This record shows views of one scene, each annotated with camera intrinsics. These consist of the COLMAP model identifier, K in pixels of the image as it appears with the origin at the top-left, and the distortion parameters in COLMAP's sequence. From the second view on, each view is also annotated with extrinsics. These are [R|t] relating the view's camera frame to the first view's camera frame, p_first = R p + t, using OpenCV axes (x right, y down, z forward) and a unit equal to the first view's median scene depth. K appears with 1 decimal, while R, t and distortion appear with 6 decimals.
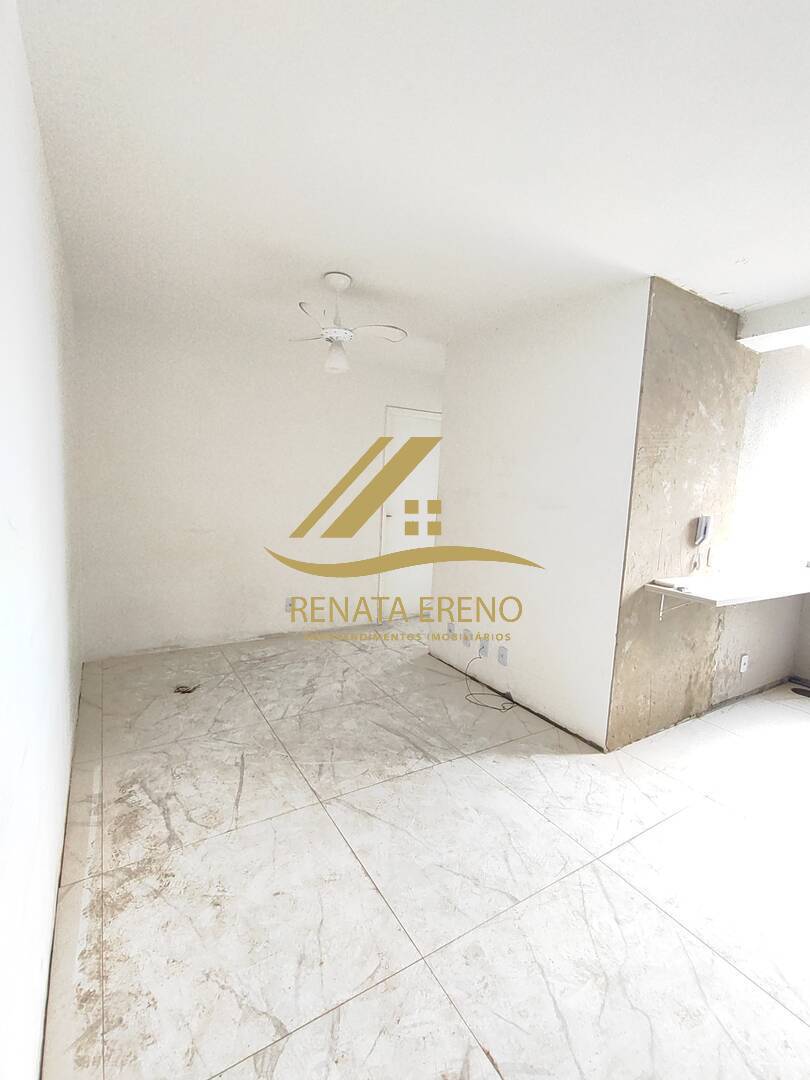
lens RADIAL K [[486.4, 0, 408.9], [0, 486.4, 537.5], [0, 0, 1]] dist [0.019053, -0.008086]
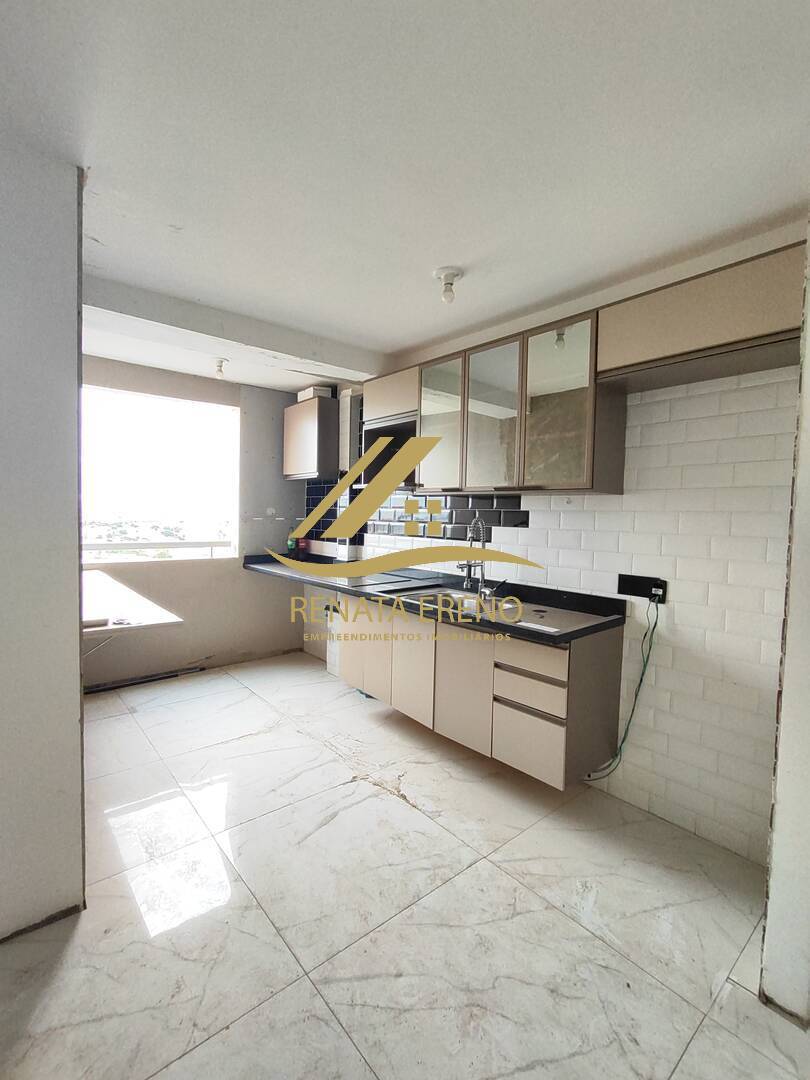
lens RADIAL K [[486.4, 0, 408.9], [0, 486.4, 537.5], [0, 0, 1]] dist [0.019053, -0.008086]
pose [[-0.143905, -0.103809, 0.984132, -0.376027], [0.074400, 0.990533, 0.115363, -0.123780], [-0.986791, 0.089821, -0.134819, 0.988315]]
